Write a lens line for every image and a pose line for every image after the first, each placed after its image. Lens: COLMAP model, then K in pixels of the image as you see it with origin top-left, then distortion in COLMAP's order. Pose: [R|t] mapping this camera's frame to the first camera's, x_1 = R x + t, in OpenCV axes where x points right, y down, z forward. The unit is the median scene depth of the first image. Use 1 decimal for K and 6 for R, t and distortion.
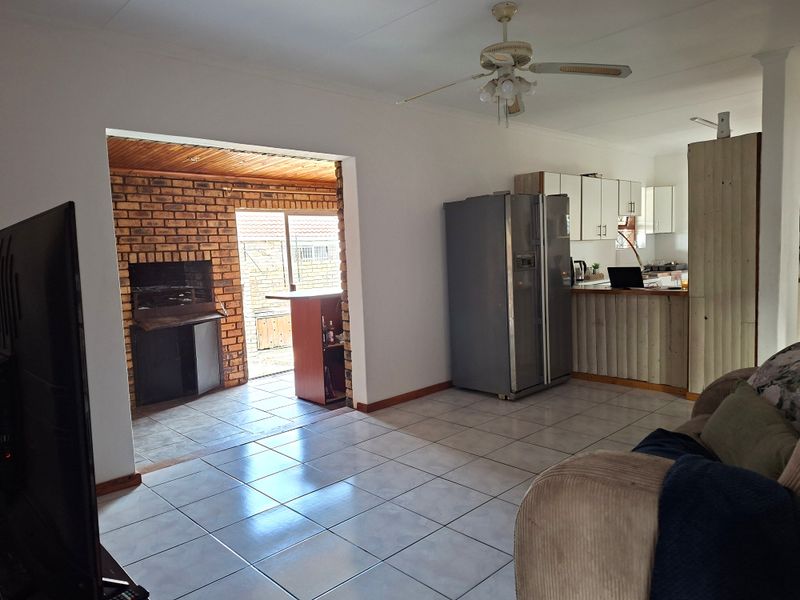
lens RADIAL K [[545.8, 0, 405.8], [0, 545.8, 302.2], [0, 0, 1]] dist [0.088807, -0.011081]
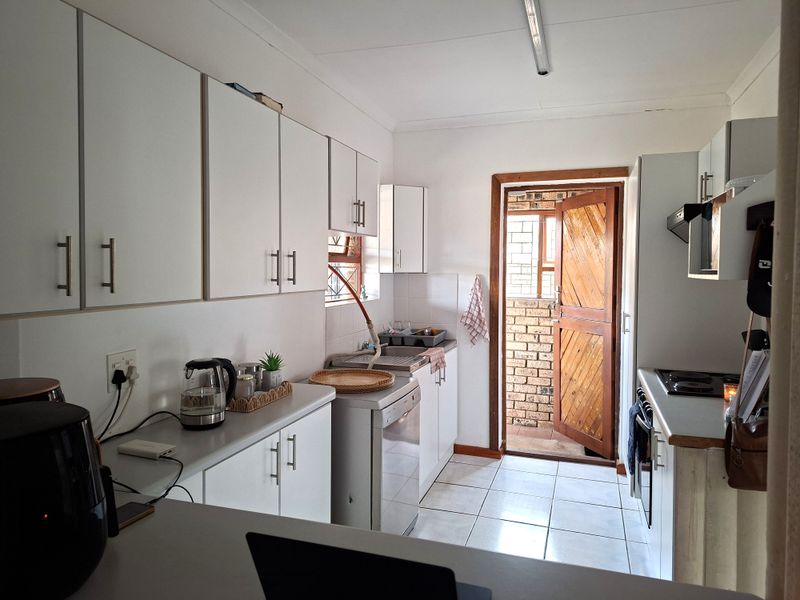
lens RADIAL K [[545.8, 0, 401.8], [0, 545.8, 296.1], [0, 0, 1]] dist [0.088807, -0.011081]
pose [[0.883155, 0.019234, 0.468687, 0.220500], [0.002151, 0.998982, -0.045051, -0.081326], [-0.469077, 0.040796, 0.882215, 0.563159]]
